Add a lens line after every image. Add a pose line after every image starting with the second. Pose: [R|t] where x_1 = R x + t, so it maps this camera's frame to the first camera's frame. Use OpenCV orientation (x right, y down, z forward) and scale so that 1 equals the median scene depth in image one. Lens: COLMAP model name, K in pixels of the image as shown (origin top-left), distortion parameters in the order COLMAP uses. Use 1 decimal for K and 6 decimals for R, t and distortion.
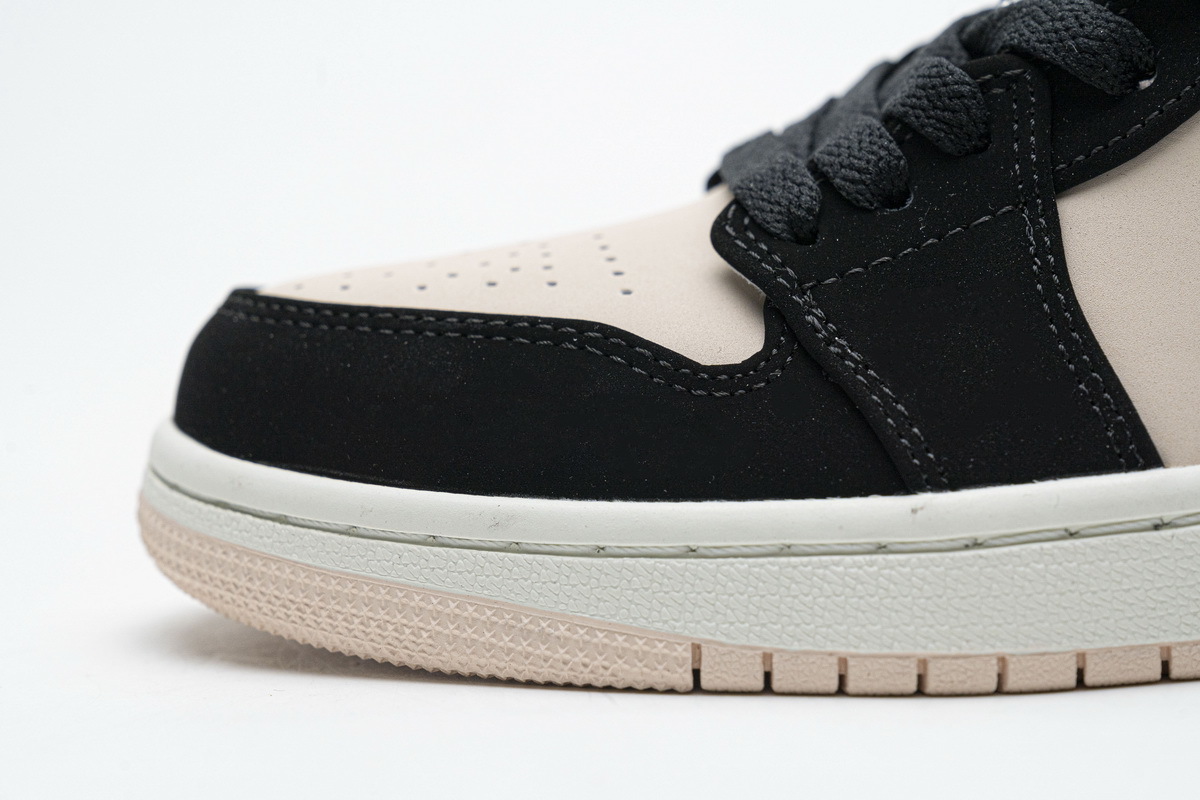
lens RADIAL K [[2101.1, 0, 632.1], [0, 2101.1, 401.6], [0, 0, 1]] dist [0.022244, 0.140058]
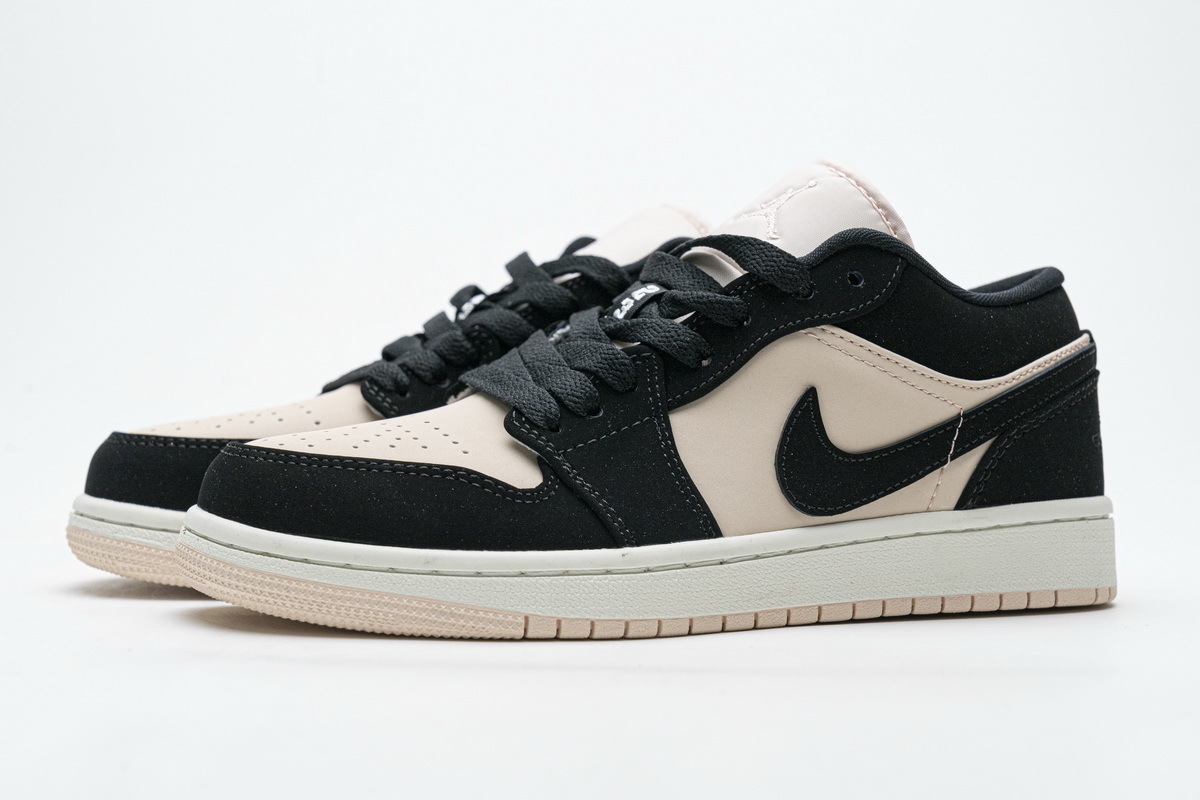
lens RADIAL K [[2183.7, 0, 545.7], [0, 2183.7, 421.7], [0, 0, 1]] dist [0.002376, -0.127889]
pose [[0.942651, 0.027461, 0.332647, -0.679131], [-0.010858, 0.998605, -0.051669, 0.029350], [-0.333602, 0.045094, 0.941635, -1.098854]]
